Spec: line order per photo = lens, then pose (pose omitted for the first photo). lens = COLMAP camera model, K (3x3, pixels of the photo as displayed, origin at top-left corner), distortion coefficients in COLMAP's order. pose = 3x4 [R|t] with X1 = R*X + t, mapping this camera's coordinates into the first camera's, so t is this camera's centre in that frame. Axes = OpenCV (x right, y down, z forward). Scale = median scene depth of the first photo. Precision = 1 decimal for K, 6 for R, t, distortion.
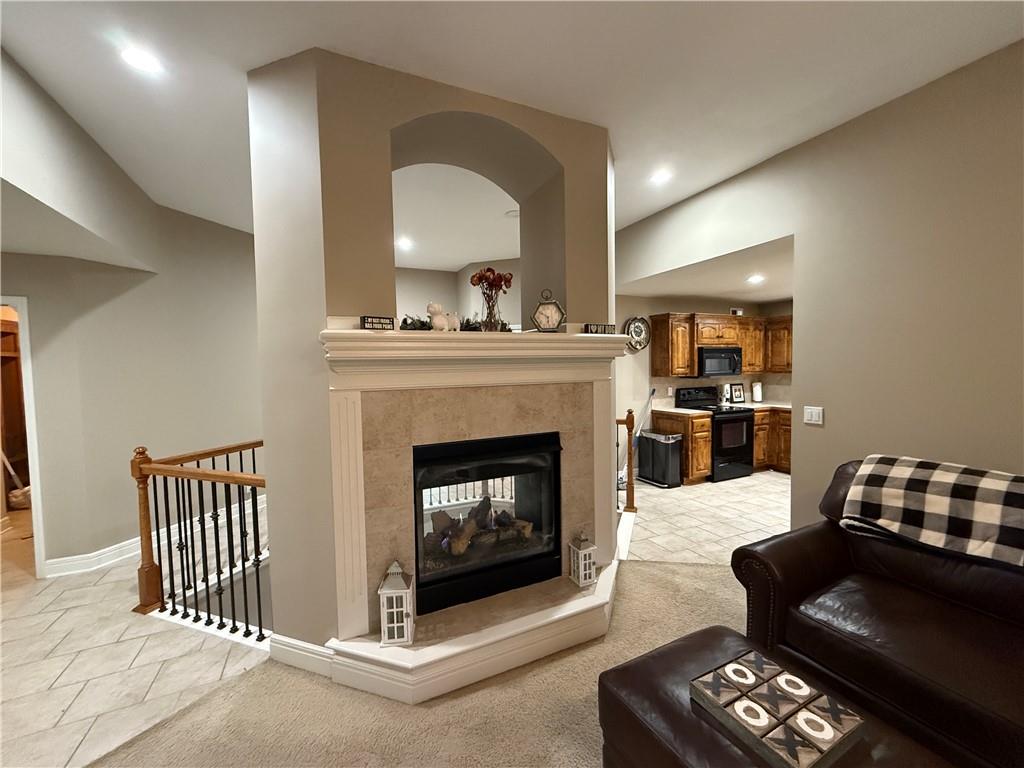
lens RADIAL K [[407.0, 0, 508.6], [0, 407.0, 383.8], [0, 0, 1]] dist [-0.001403, -0.000282]
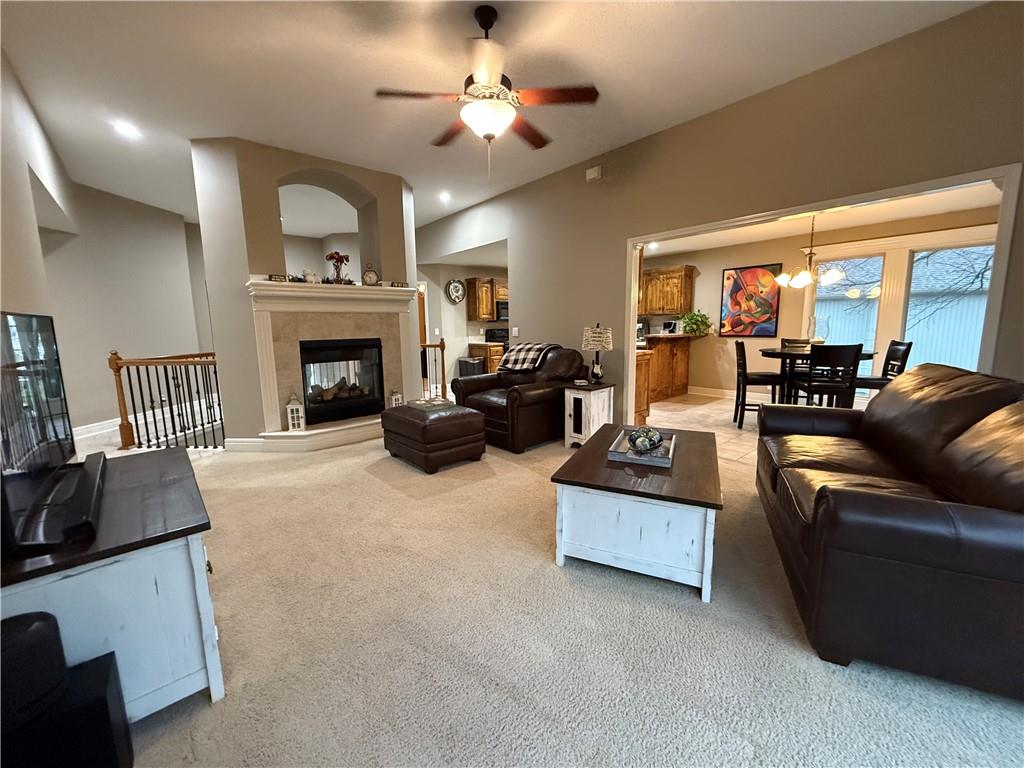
lens RADIAL K [[407.0, 0, 508.6], [0, 407.0, 383.8], [0, 0, 1]] dist [-0.001403, -0.000282]
pose [[0.960808, -0.037050, 0.274727, 0.084200], [0.011434, 0.995482, 0.094264, 0.078551], [-0.276978, -0.087429, 0.956890, -0.519818]]
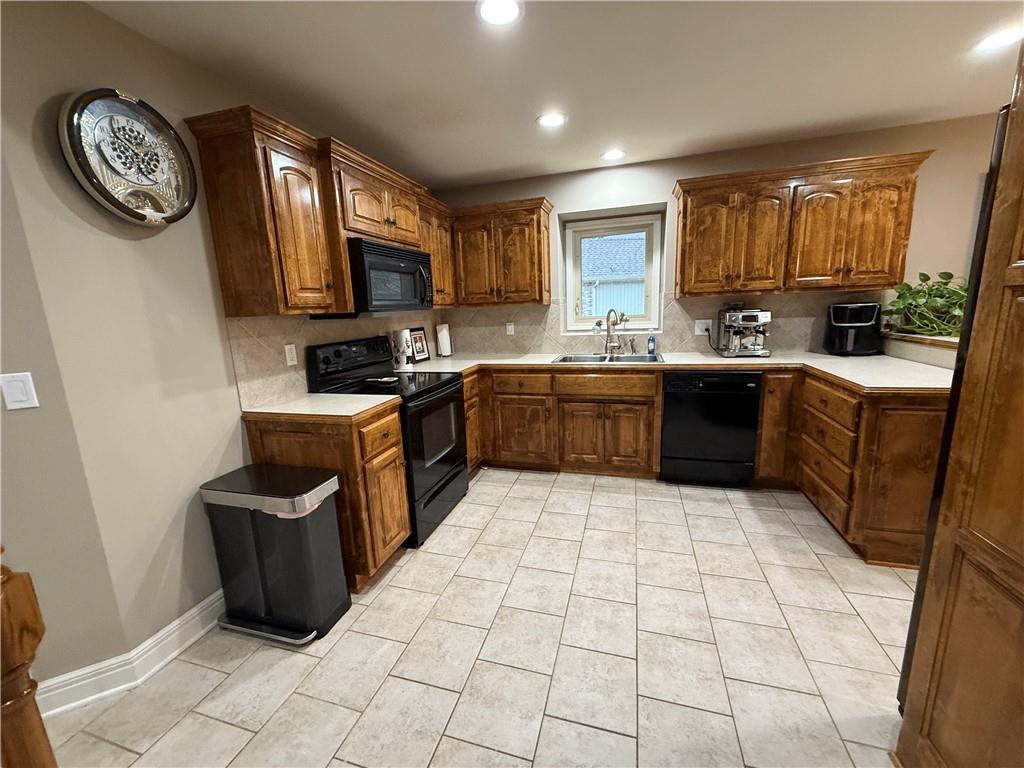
lens RADIAL K [[407.0, 0, 508.6], [0, 407.0, 383.8], [0, 0, 1]] dist [-0.001403, -0.000282]
pose [[0.662782, -0.149541, 0.733728, 0.270809], [0.060861, 0.987372, 0.146260, 0.001797], [-0.746335, -0.052283, 0.663514, 0.644670]]
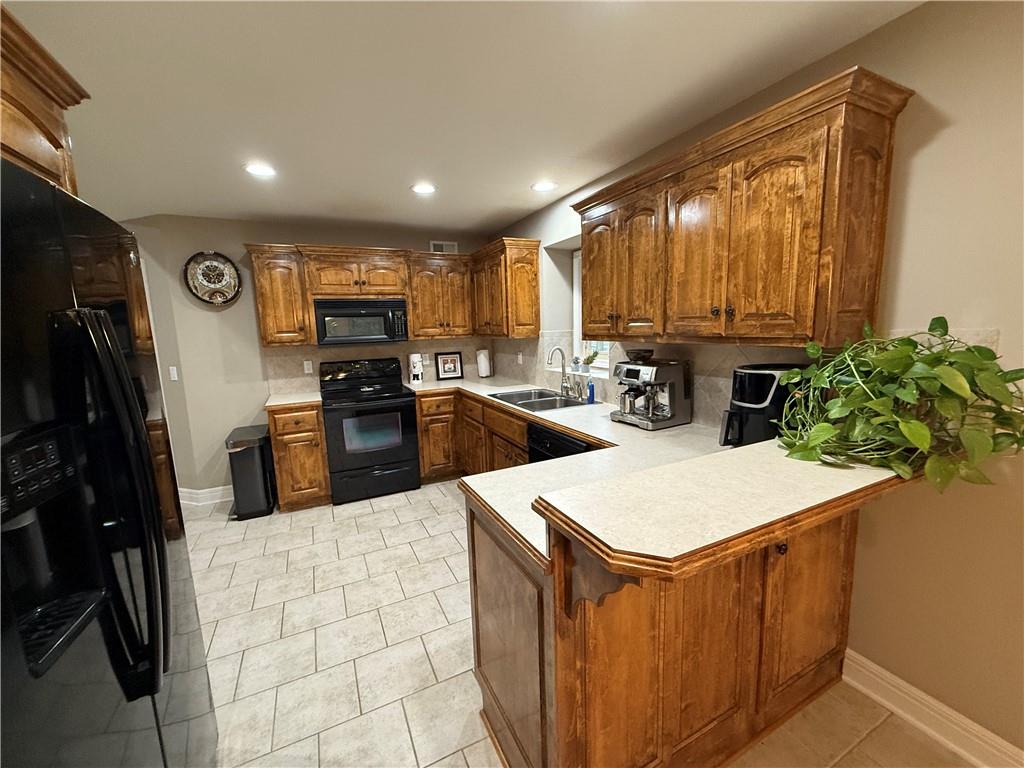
lens RADIAL K [[407.0, 0, 508.6], [0, 407.0, 383.8], [0, 0, 1]] dist [-0.001403, -0.000282]
pose [[0.999623, -0.016320, 0.022102, 0.793105], [0.014036, 0.994910, 0.099787, -0.017981], [-0.023618, -0.099439, 0.994763, 0.357720]]
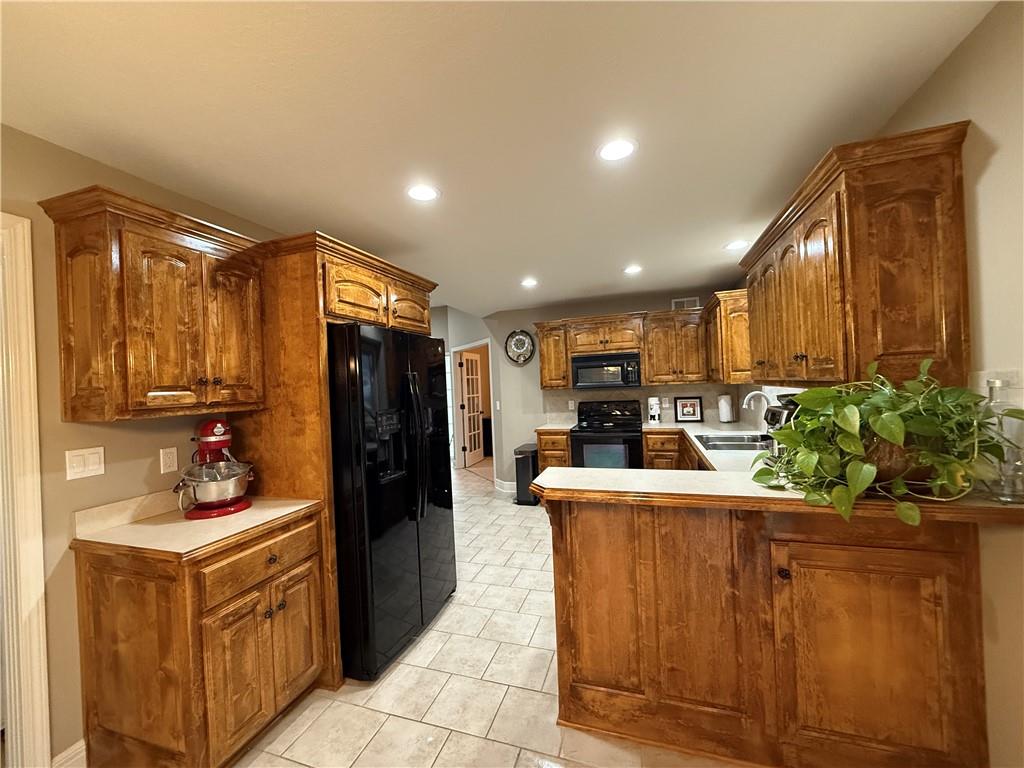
lens RADIAL K [[407.0, 0, 508.6], [0, 407.0, 383.8], [0, 0, 1]] dist [-0.001403, -0.000282]
pose [[0.729857, -0.014995, -0.683435, 1.022866], [0.001039, 0.999783, -0.020826, -0.011358], [0.683599, 0.014490, 0.729714, 0.263617]]
